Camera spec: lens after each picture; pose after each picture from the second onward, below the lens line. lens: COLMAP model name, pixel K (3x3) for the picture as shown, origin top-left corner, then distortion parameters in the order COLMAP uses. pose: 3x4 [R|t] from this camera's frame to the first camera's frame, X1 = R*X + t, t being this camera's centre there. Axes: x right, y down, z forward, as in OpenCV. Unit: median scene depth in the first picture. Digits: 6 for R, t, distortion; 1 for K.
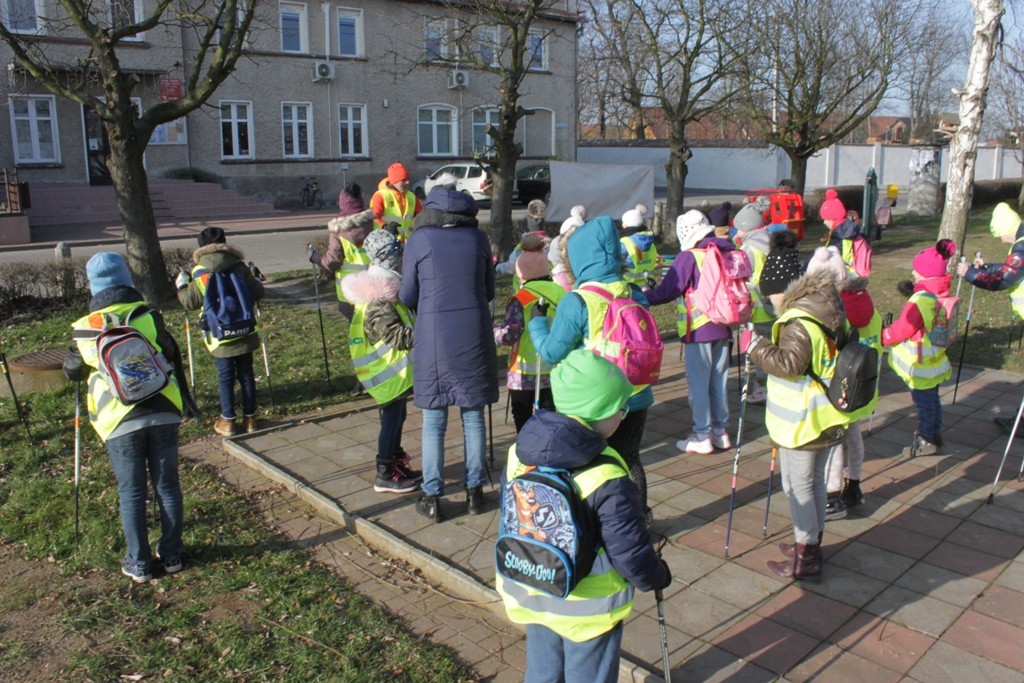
lens RADIAL K [[850.1, 0, 513.1], [0, 850.1, 341.2], [0, 0, 1]] dist [-0.155868, 0.115706]
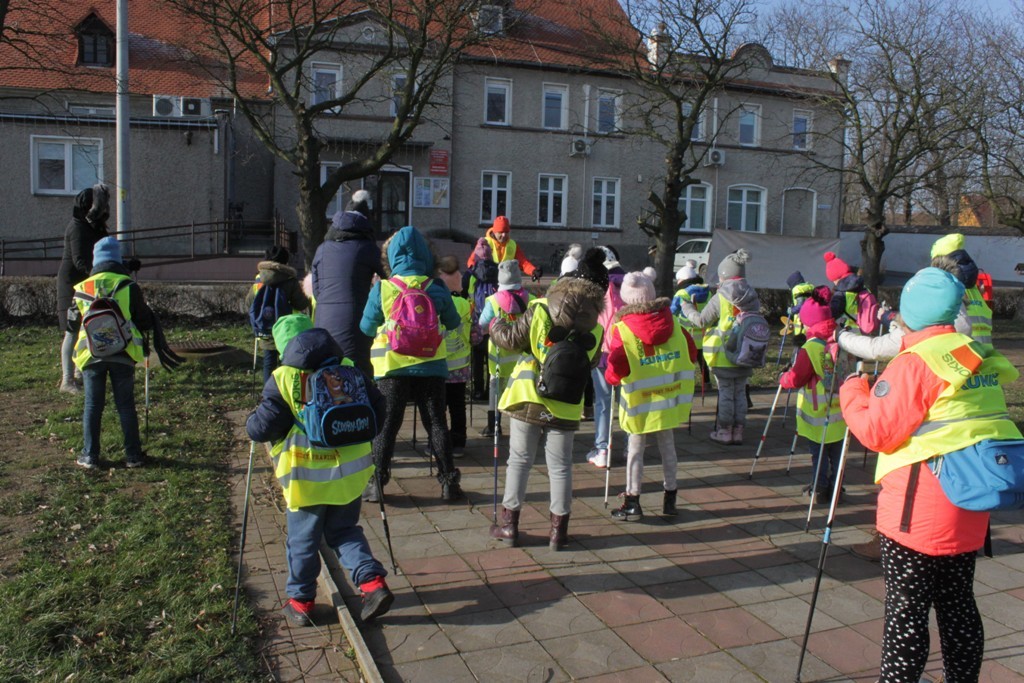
lens RADIAL K [[850.1, 0, 503.1], [0, 850.1, 337.4], [0, 0, 1]] dist [-0.155868, 0.115706]
pose [[0.930597, 0.076525, -0.357956, 0.089304], [-0.110779, 0.990923, -0.076156, 0.012420], [0.348879, 0.110525, 0.930628, -0.016330]]
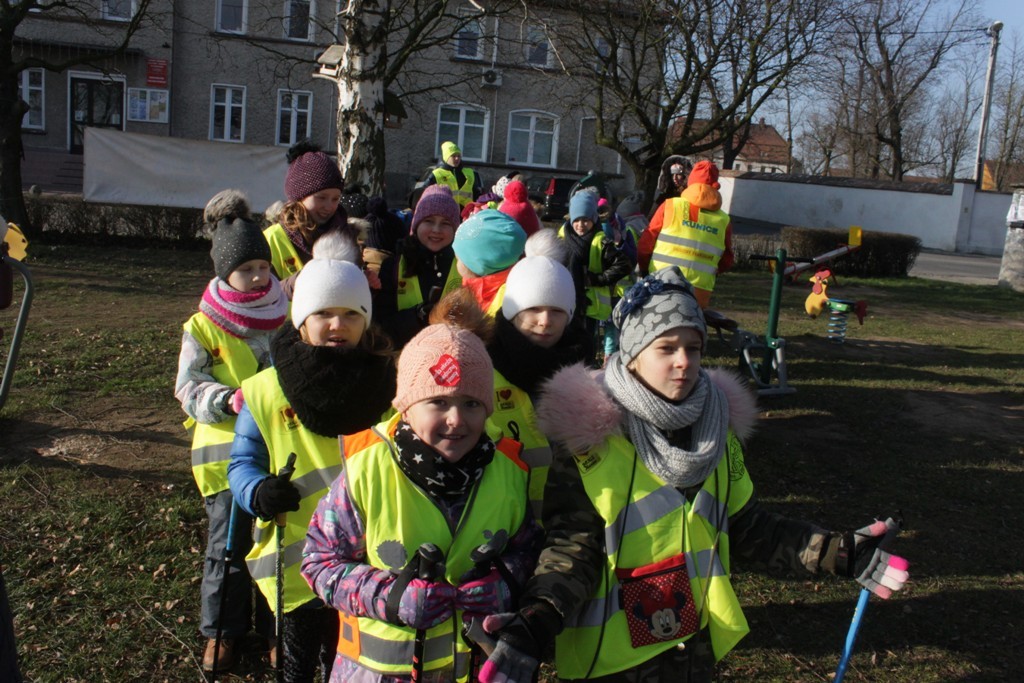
lens RADIAL K [[850.1, 0, 513.1], [0, 850.1, 339.4], [0, 0, 1]] dist [-0.155868, 0.115706]
pose [[0.924637, 0.147305, -0.351209, 0.376244], [-0.159901, 0.987109, -0.006960, -0.032381], [0.345656, 0.062594, 0.936271, 0.193916]]
